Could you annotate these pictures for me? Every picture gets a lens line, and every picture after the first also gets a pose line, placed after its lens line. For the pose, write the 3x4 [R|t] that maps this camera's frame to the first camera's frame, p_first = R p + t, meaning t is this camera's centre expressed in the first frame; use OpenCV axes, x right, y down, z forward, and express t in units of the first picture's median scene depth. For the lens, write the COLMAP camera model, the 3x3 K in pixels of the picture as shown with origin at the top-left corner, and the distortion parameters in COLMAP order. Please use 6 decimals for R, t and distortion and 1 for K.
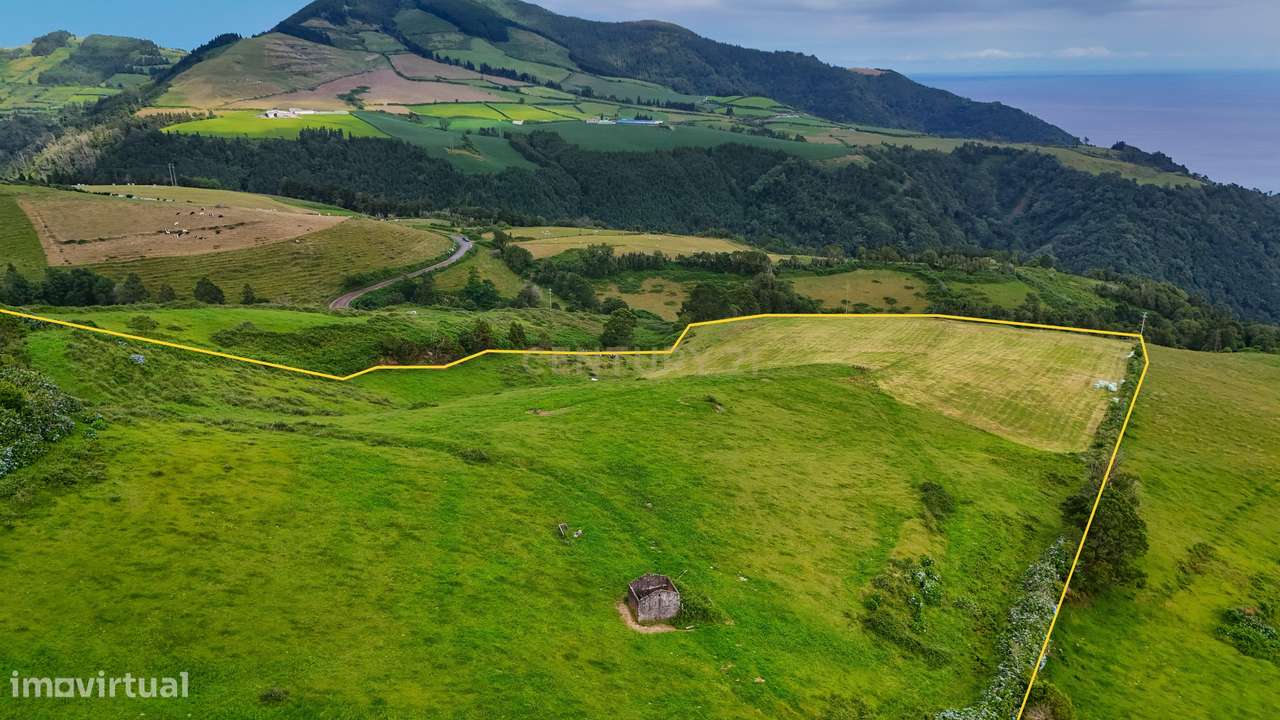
lens RADIAL K [[943.4, 0, 645.1], [0, 943.4, 365.2], [0, 0, 1]] dist [0.063670, -0.059932]
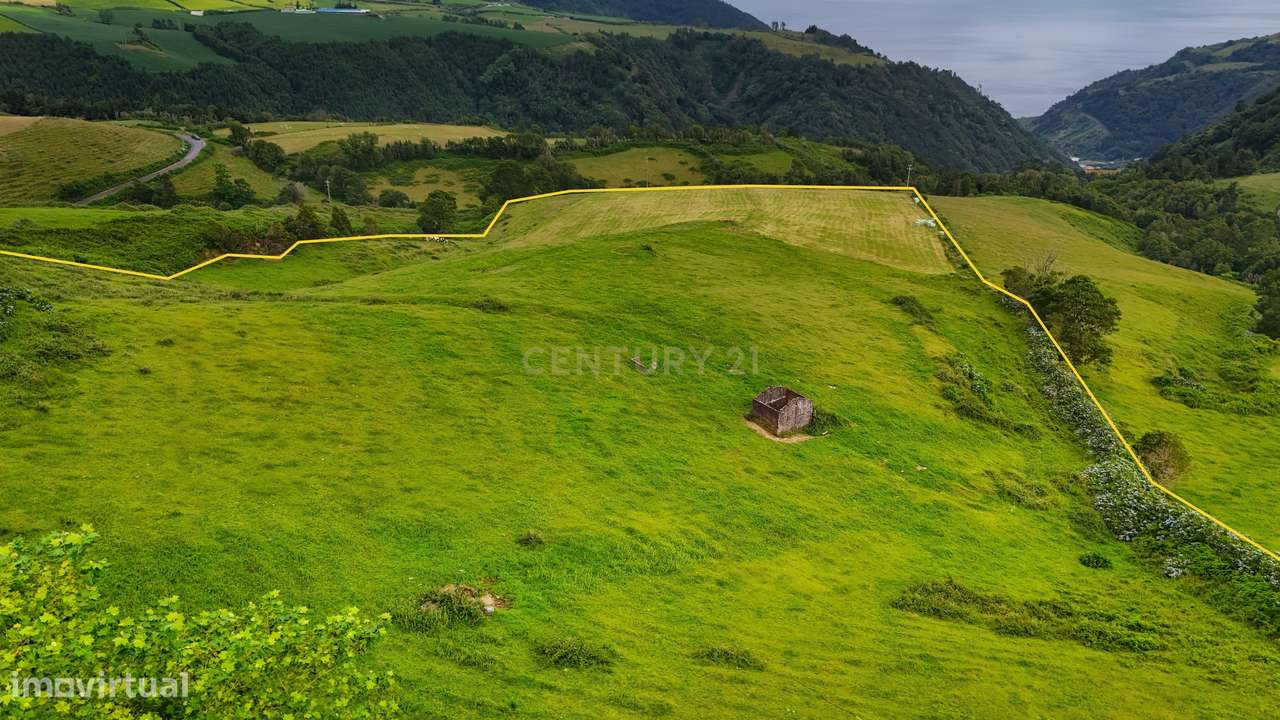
lens RADIAL K [[943.4, 0, 645.1], [0, 943.4, 365.2], [0, 0, 1]] dist [0.063670, -0.059932]
pose [[0.953058, -0.121671, 0.277268, -0.029623], [0.093722, 0.989282, 0.111966, 0.006736], [-0.287919, -0.080724, 0.954246, 0.011958]]
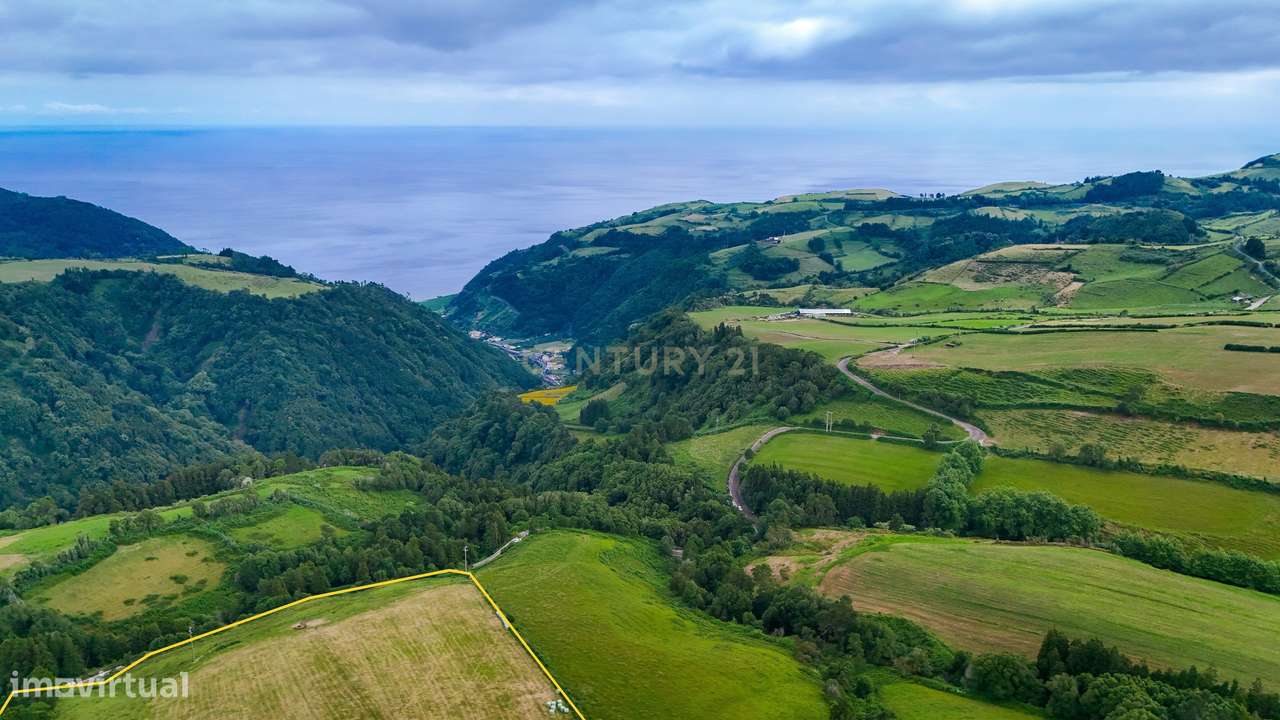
lens RADIAL K [[940.9, 0, 645.2], [0, 940.9, 361.4], [0, 0, 1]] dist [0.086297, -0.094490]
pose [[0.611197, -0.192528, 0.767705, -0.050812], [0.235650, 0.970240, 0.055711, -0.089988], [-0.755584, 0.146859, 0.638376, 0.032933]]
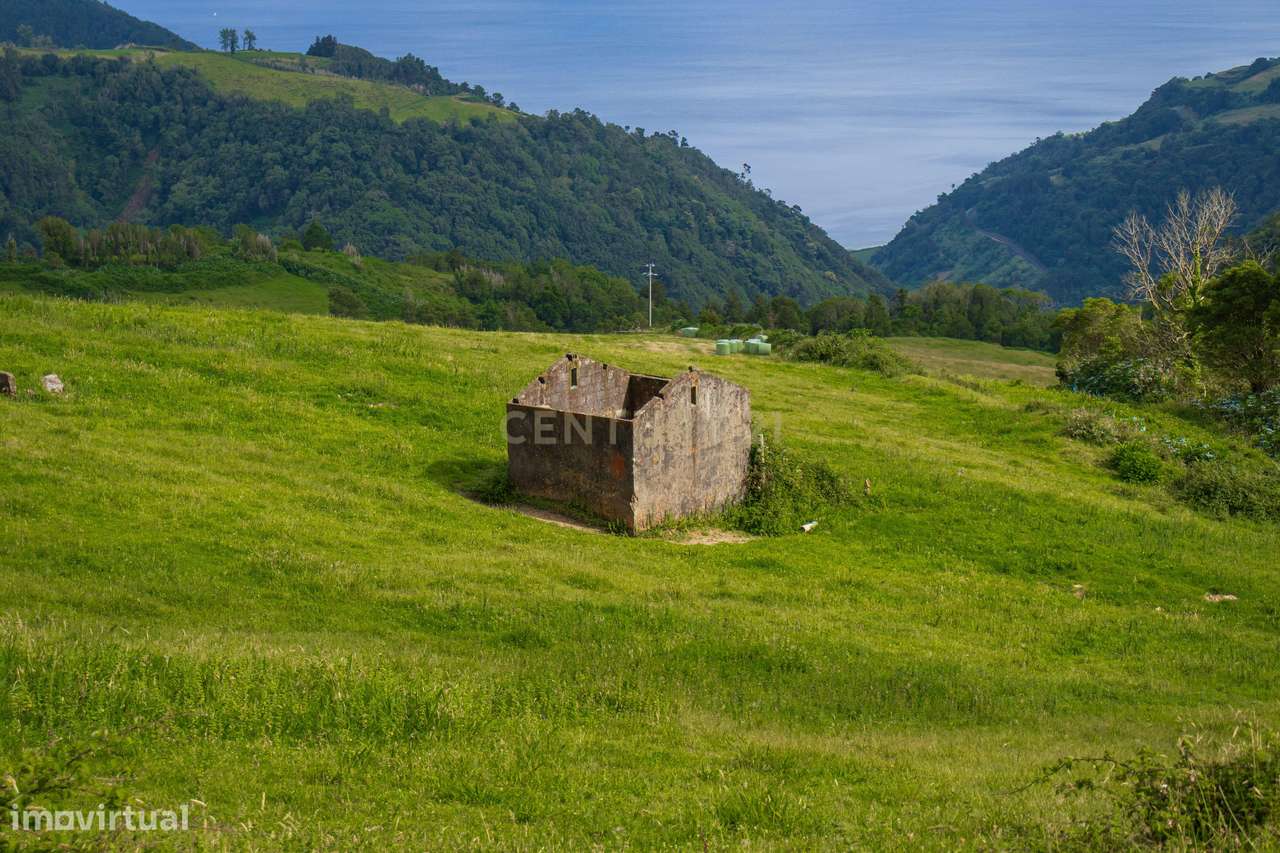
lens RADIAL K [[2513.5, 0, 623.7], [0, 2513.5, 425.6], [0, 0, 1]] dist [0.021457, -0.012752]
pose [[0.828797, -0.124412, 0.545543, -0.024861], [0.182103, 0.981864, -0.052738, 0.021582], [-0.529087, 0.143054, 0.836422, 0.040086]]
